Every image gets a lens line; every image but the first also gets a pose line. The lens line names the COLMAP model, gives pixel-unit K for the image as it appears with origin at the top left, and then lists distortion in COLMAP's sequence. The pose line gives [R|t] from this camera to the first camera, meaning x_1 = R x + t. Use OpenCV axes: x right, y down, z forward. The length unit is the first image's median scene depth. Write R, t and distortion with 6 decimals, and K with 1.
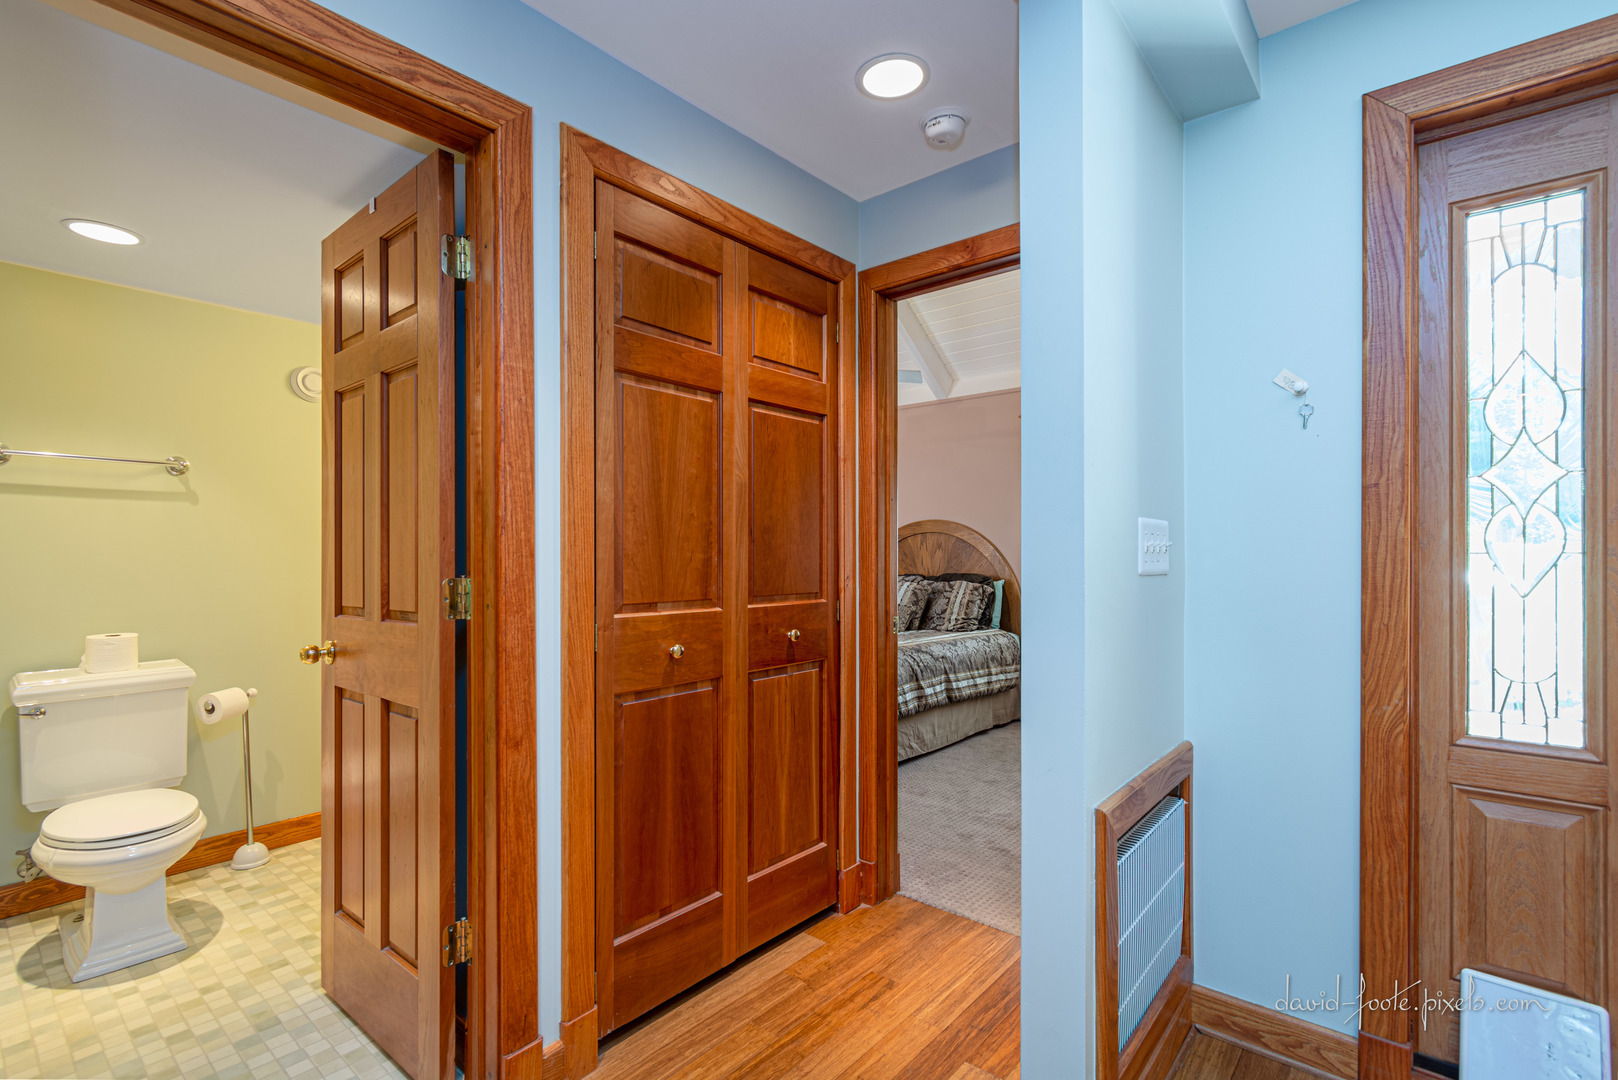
lens RADIAL K [[743.9, 0, 811.2], [0, 743.9, 550.2], [0, 0, 1]] dist [0.000842, 0.000453]
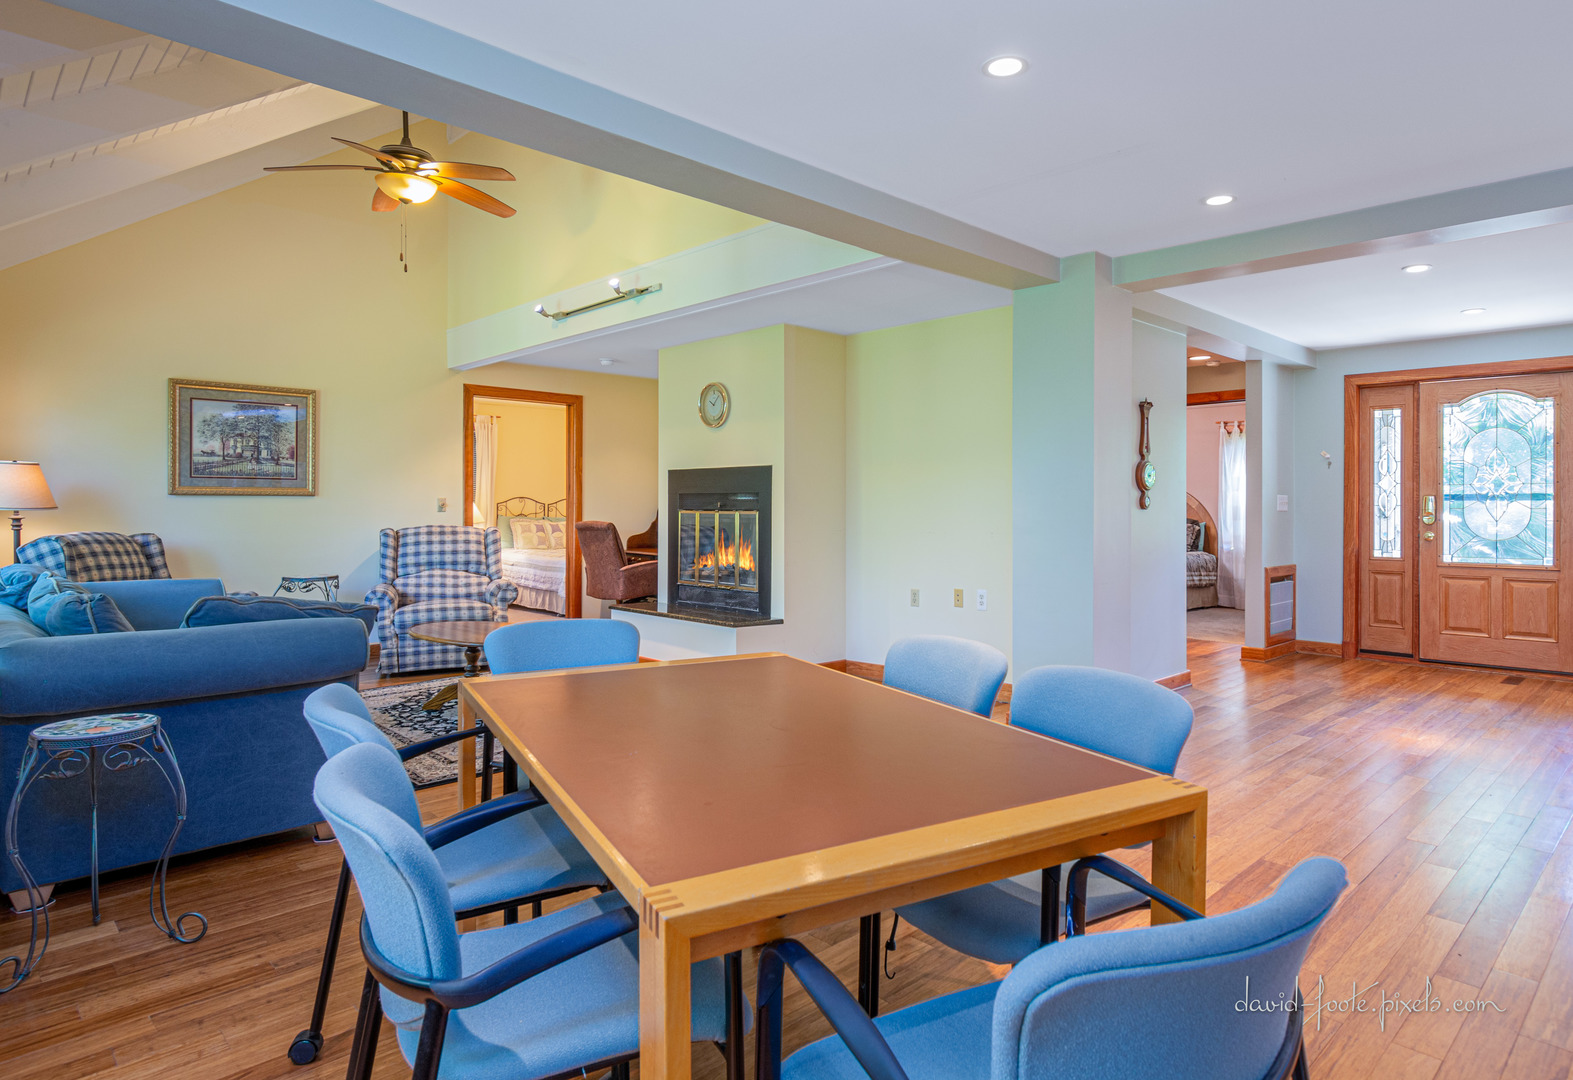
lens RADIAL K [[915.4, 0, 806.9], [0, 915.4, 510.1], [0, 0, 1]] dist [-0.000490, -0.000408]
pose [[0.995496, 0.004860, -0.094677, -1.394547], [-0.004324, 0.999973, 0.005867, 0.013379], [0.094703, -0.005431, 0.995491, -3.591080]]
